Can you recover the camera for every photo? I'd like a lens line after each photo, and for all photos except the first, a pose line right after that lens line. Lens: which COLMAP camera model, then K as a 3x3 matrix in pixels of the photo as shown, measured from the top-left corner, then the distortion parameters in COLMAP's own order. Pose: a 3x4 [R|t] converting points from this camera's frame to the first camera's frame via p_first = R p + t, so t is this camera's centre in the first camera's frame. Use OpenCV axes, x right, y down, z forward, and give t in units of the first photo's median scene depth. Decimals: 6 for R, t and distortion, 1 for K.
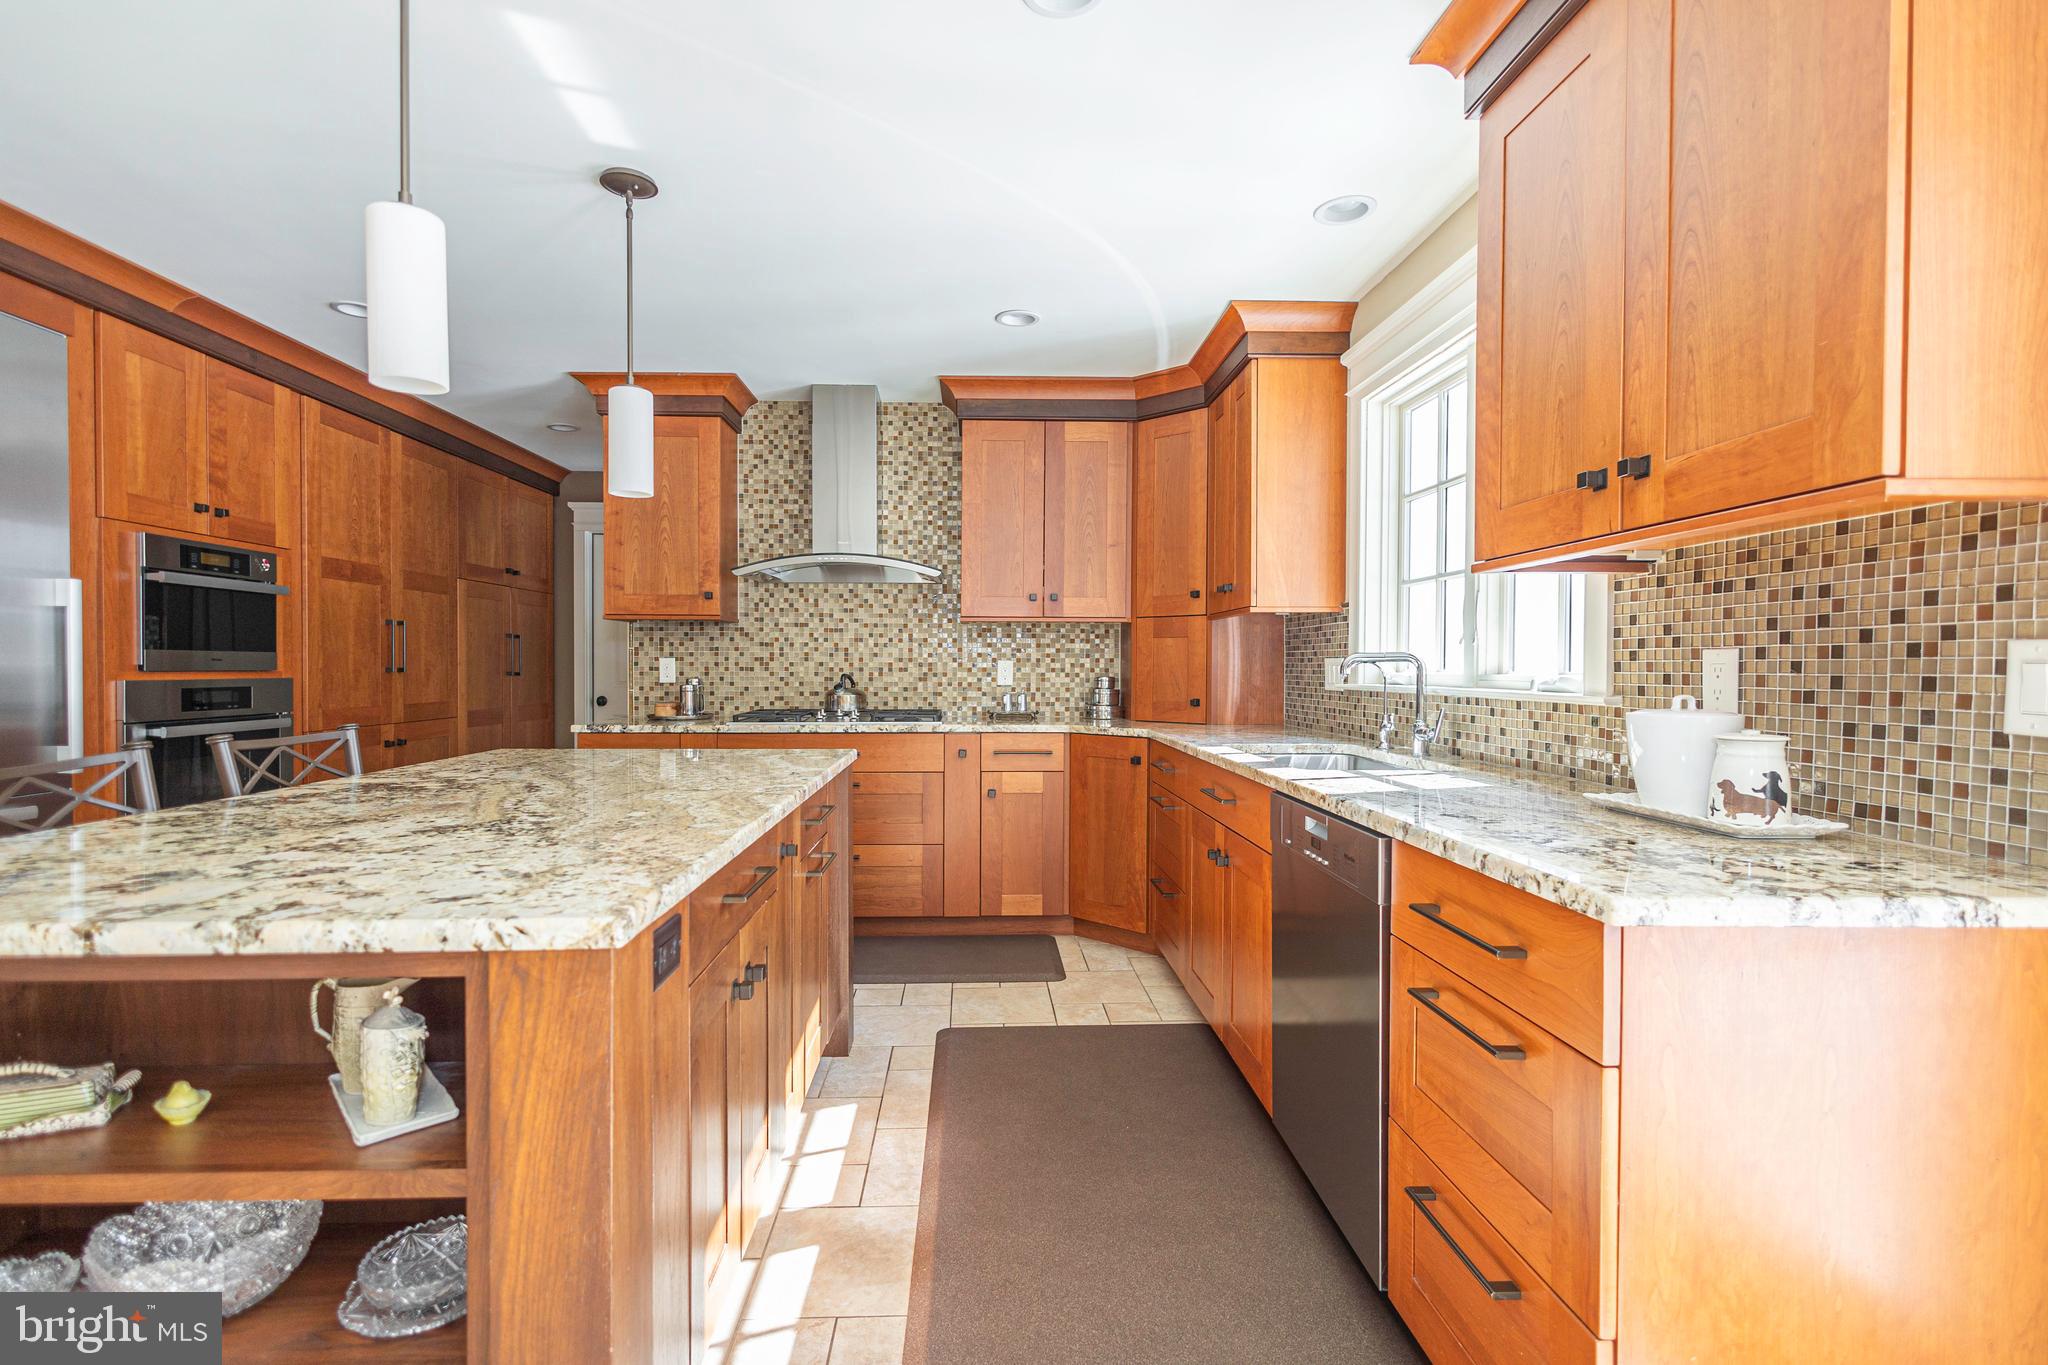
lens RADIAL K [[954.0, 0, 992.0], [0, 954.0, 682.4], [0, 0, 1]] dist [0.014407, -0.005018]
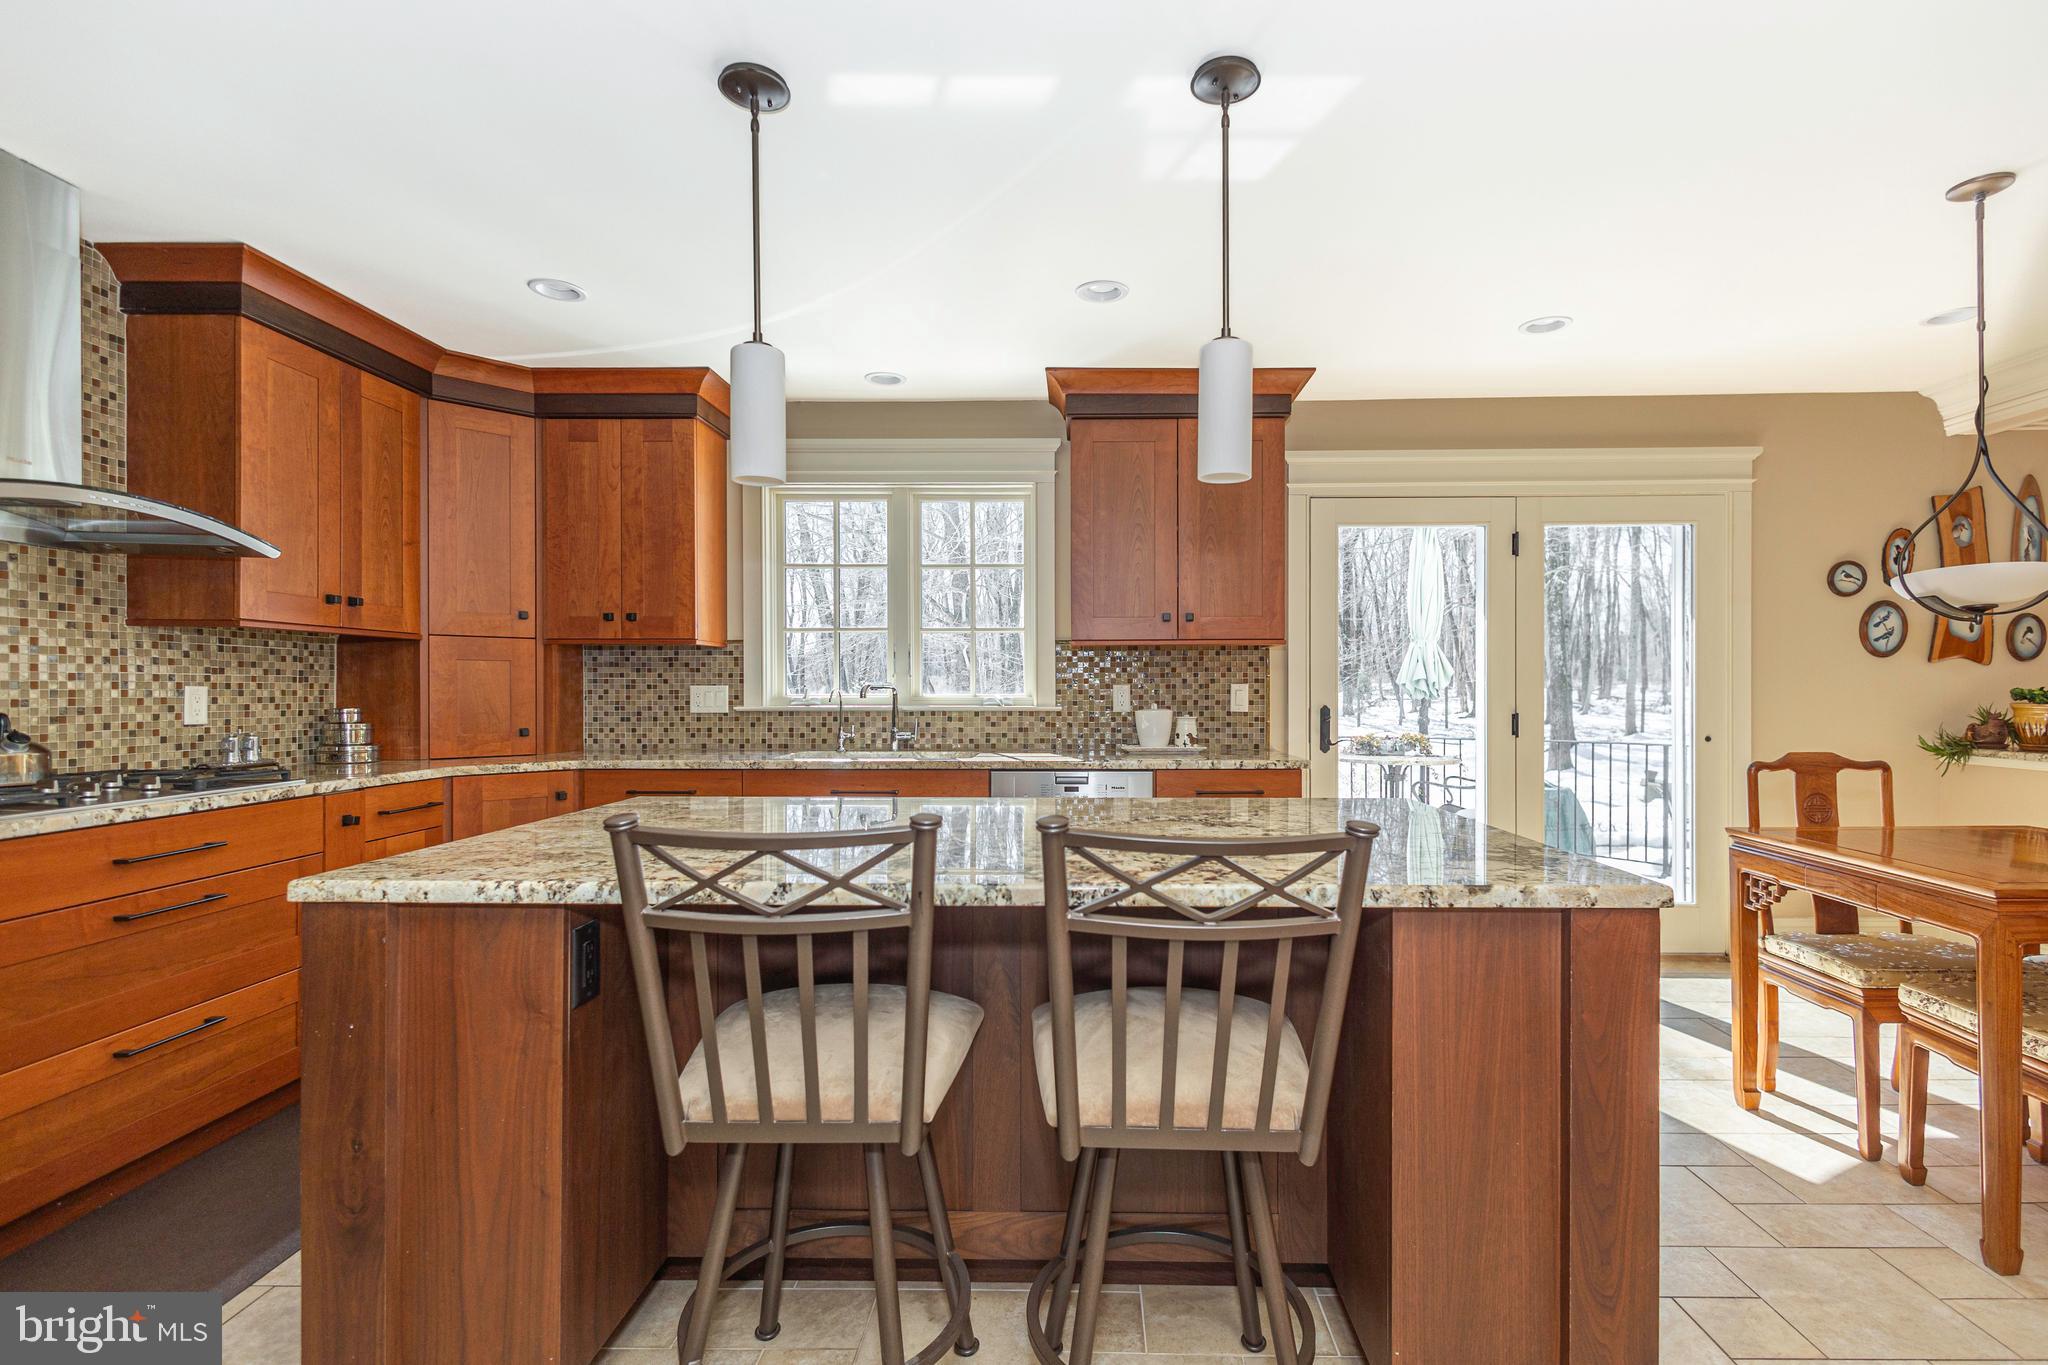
lens RADIAL K [[954.0, 0, 1066.1], [0, 954.0, 695.6], [0, 0, 1]] dist [0.014407, -0.005018]
pose [[0.039818, -0.009748, 0.999159, -0.694254], [0.018500, 0.999788, 0.009017, -0.012912], [-0.999036, 0.018126, 0.039990, 0.435043]]
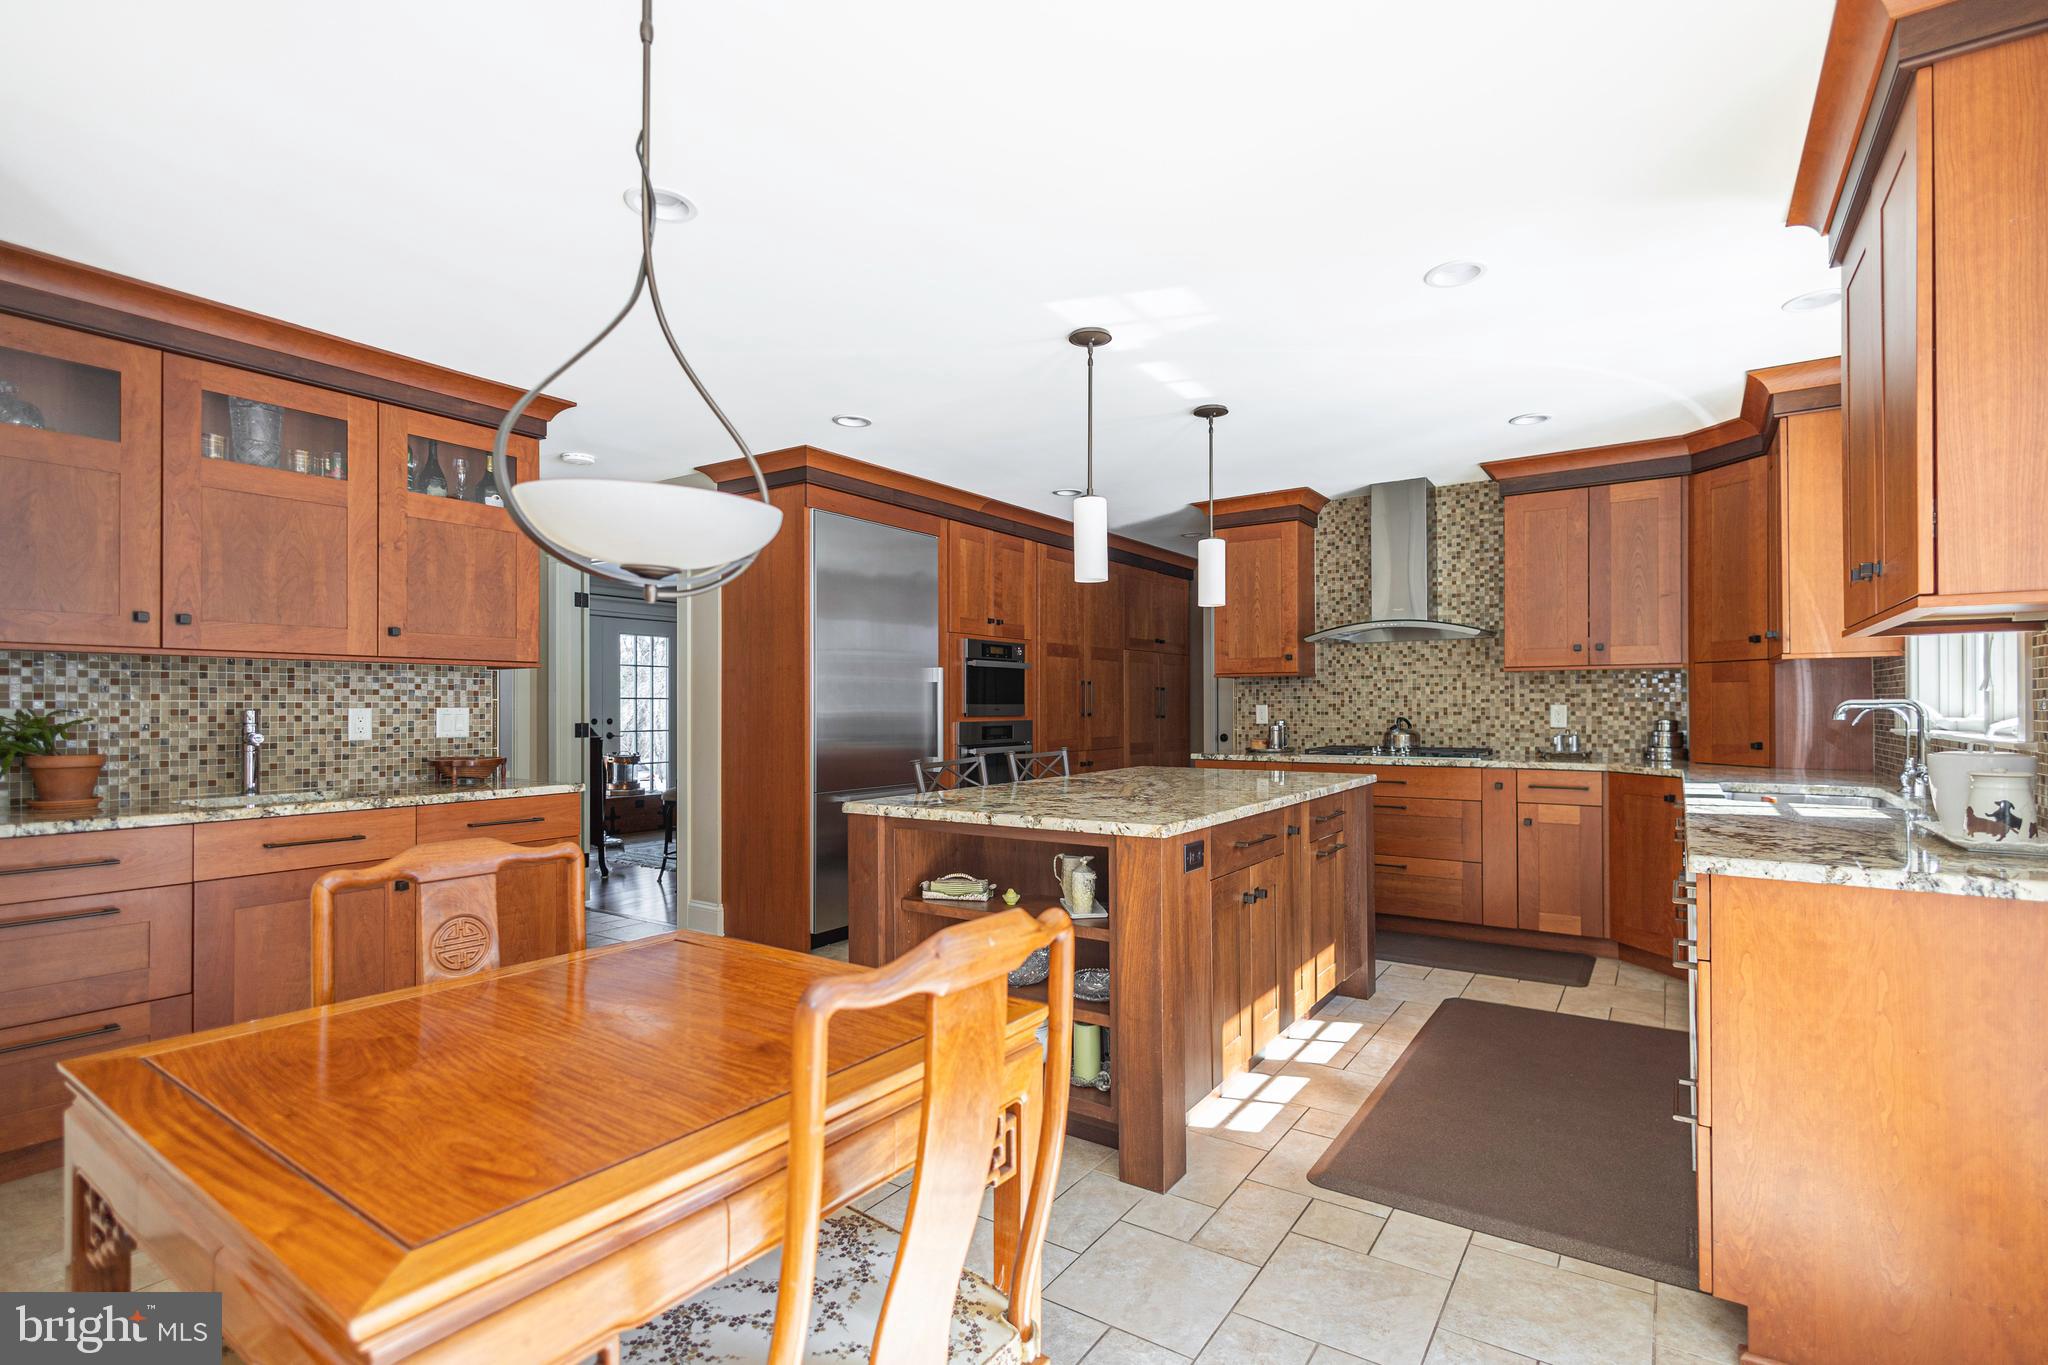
lens RADIAL K [[954.0, 0, 1019.7], [0, 954.0, 704.4], [0, 0, 1]] dist [0.014407, -0.005018]
pose [[0.809061, -0.007778, -0.587673, 0.180039], [-0.002904, 0.999847, -0.017232, -0.003155], [0.587717, 0.015648, 0.808915, -0.284299]]
